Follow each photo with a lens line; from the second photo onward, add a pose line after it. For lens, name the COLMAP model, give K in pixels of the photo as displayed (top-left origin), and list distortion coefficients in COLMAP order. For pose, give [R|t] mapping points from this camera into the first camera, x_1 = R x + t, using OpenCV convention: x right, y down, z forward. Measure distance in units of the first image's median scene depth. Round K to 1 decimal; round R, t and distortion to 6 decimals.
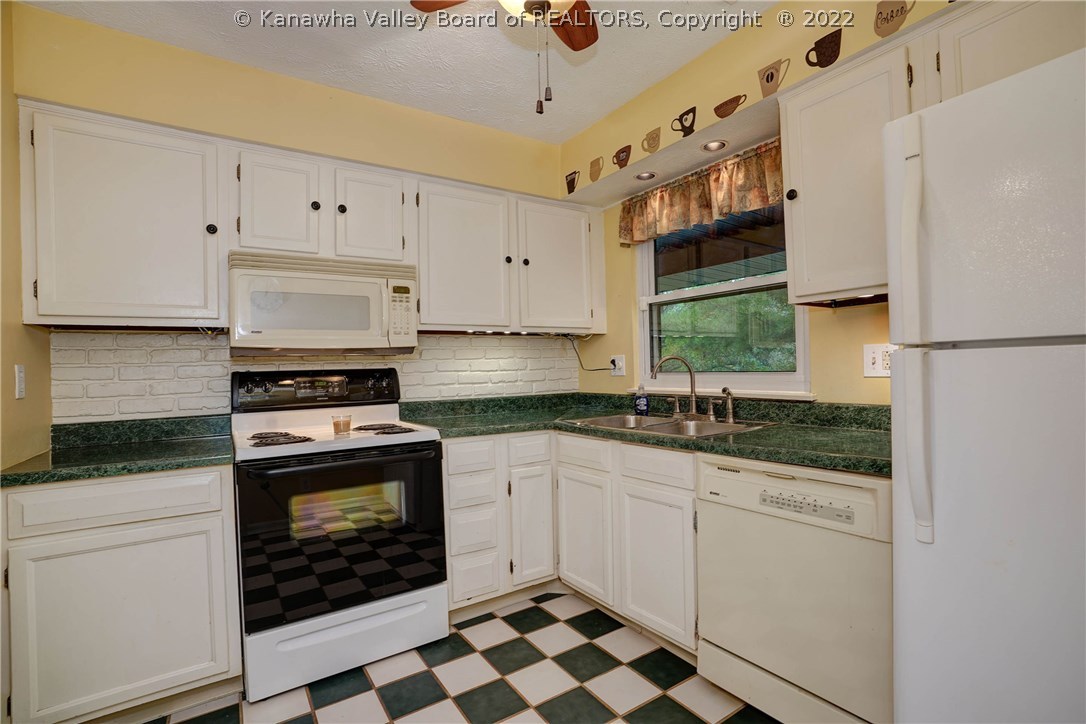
lens RADIAL K [[494.5, 0, 548.9], [0, 494.5, 361.1], [0, 0, 1]] dist [-0.075906, 0.025119]
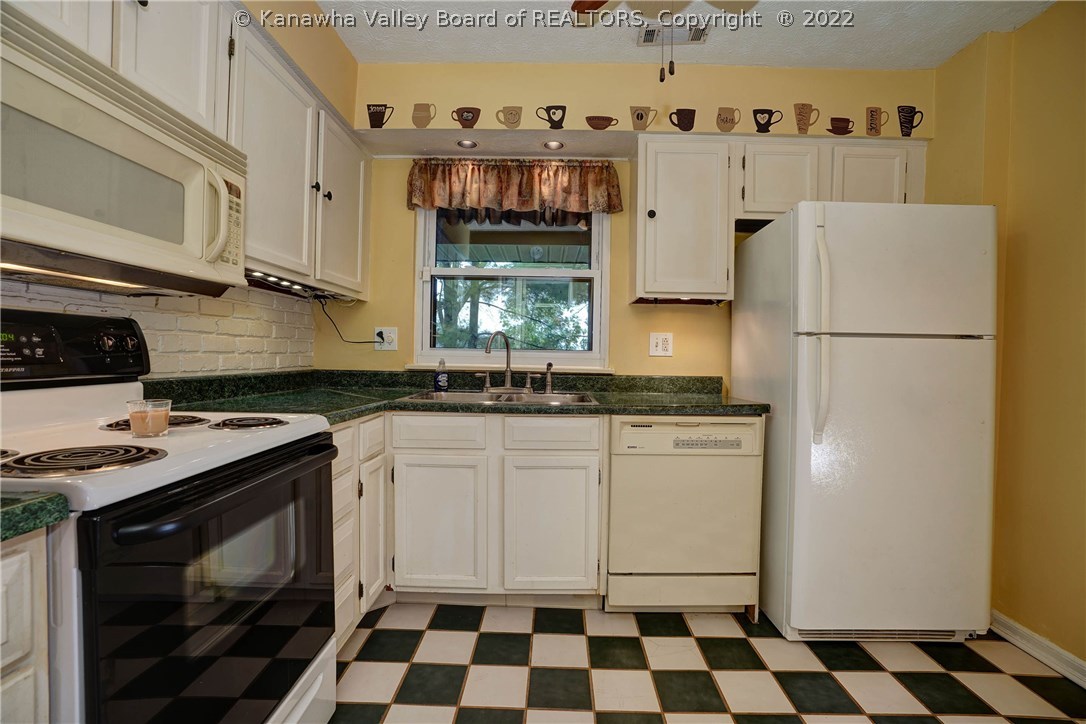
lens RADIAL K [[494.5, 0, 548.9], [0, 494.5, 361.1], [0, 0, 1]] dist [-0.075906, 0.025119]
pose [[0.573420, 0.023920, 0.818912, -0.547845], [-0.043200, 0.999066, 0.001067, 0.047246], [-0.818122, -0.035989, 0.573918, 0.338141]]
